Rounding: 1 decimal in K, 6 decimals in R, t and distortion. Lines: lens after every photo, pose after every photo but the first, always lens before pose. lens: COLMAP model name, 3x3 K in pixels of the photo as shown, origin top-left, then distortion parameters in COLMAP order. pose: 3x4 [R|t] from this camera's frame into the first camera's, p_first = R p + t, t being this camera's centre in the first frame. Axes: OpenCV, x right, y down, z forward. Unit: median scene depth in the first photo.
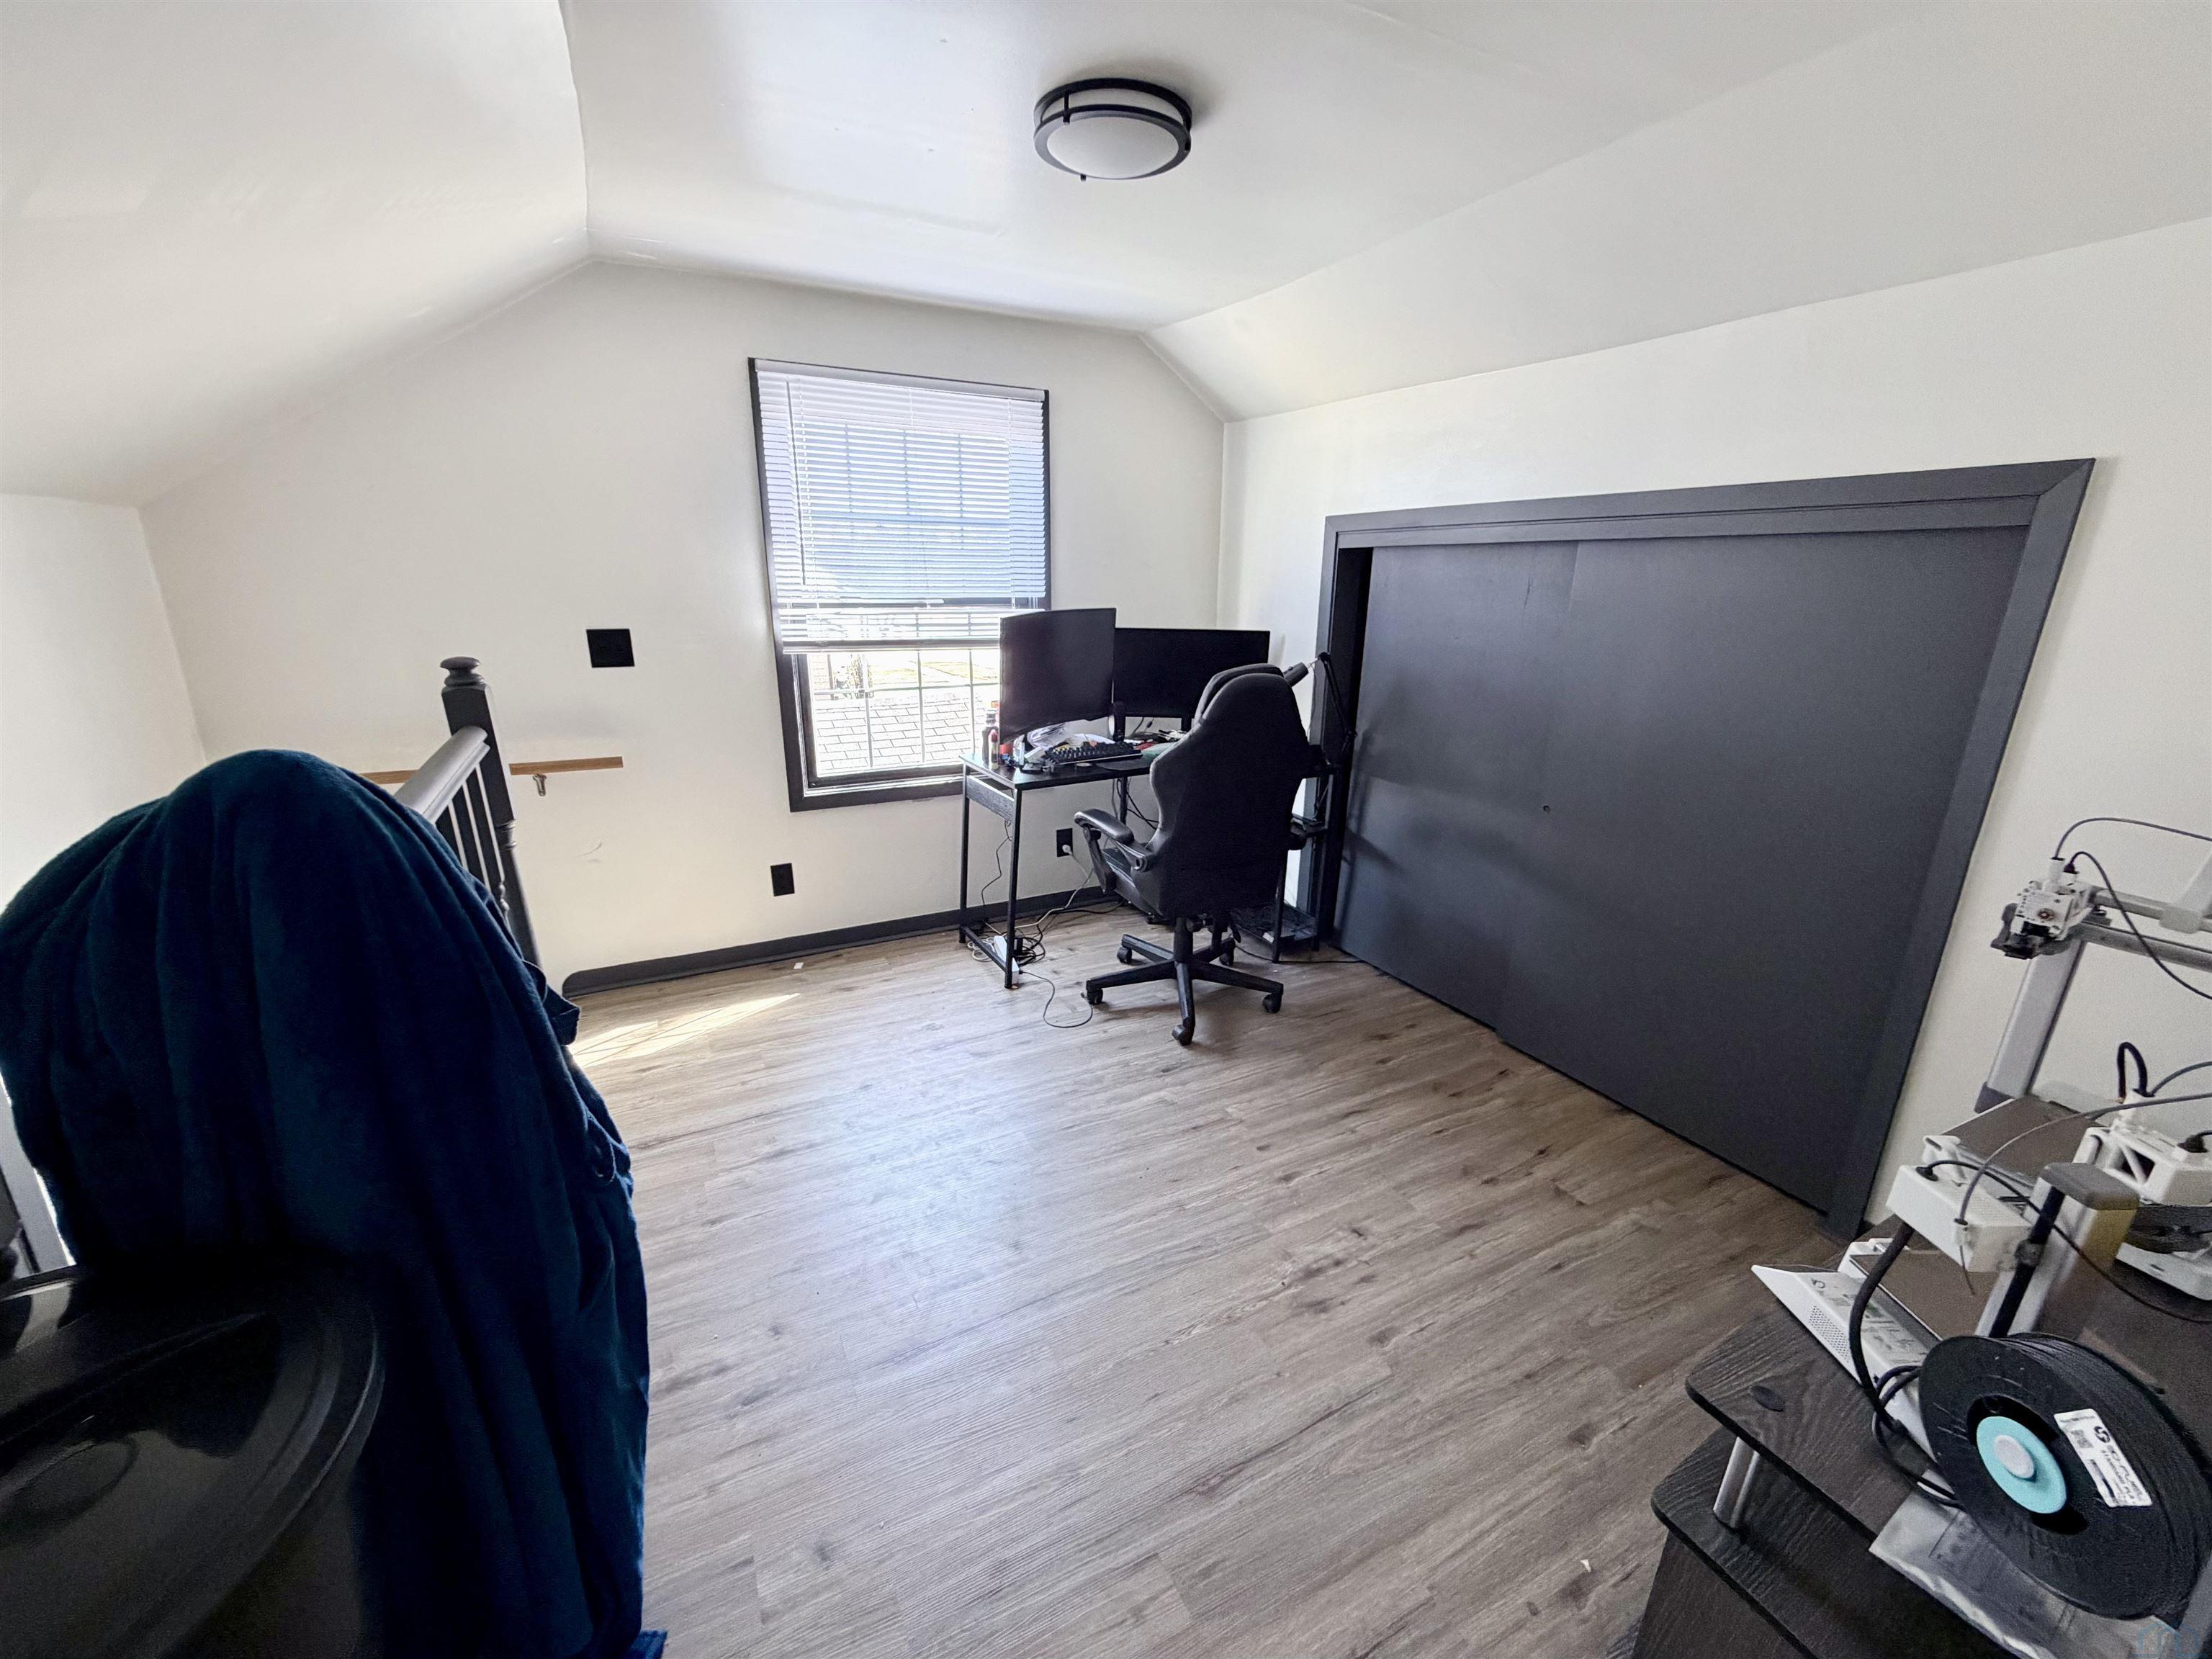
lens RADIAL K [[875.2, 0, 1106.9], [0, 875.2, 847.8], [0, 0, 1]] dist [0.006091, -0.000019]
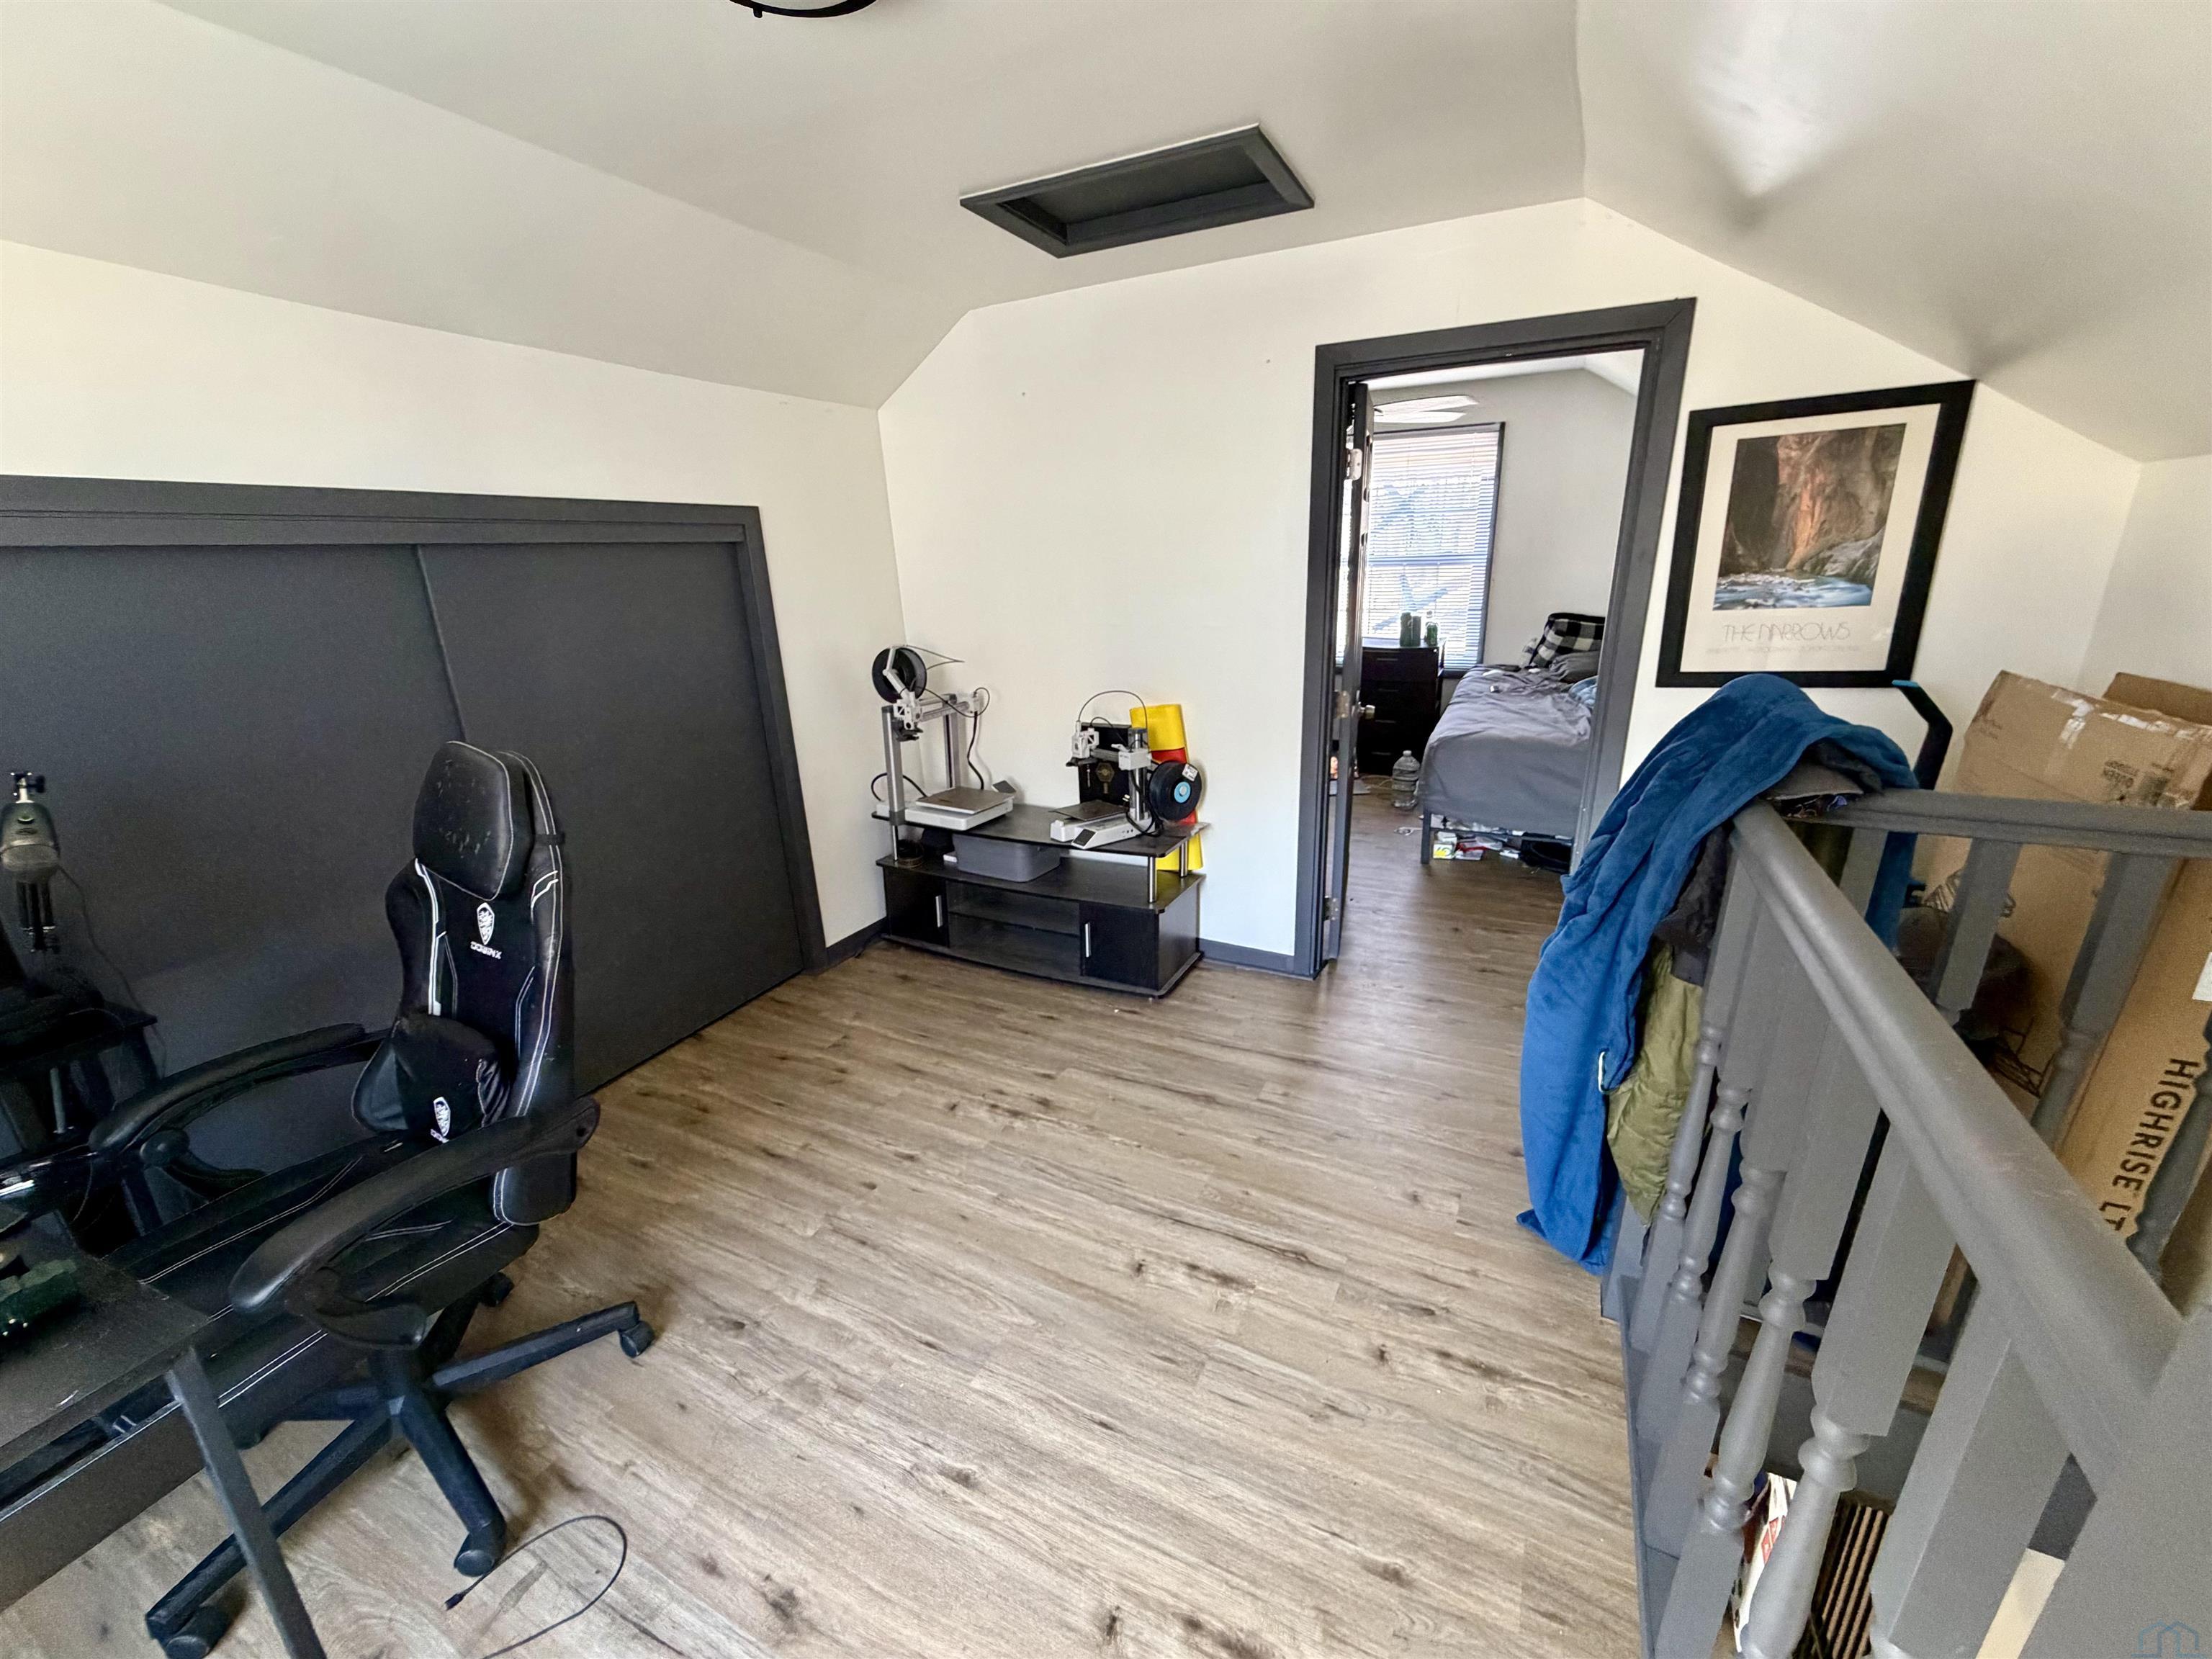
lens RADIAL K [[875.2, 0, 1113.6], [0, 875.2, 829.3], [0, 0, 1]] dist [0.006091, -0.000019]
pose [[-0.588653, -0.236438, 0.773036, -0.625967], [0.270334, 0.843640, 0.463887, -0.352938], [-0.761844, 0.482047, -0.432694, 1.054072]]
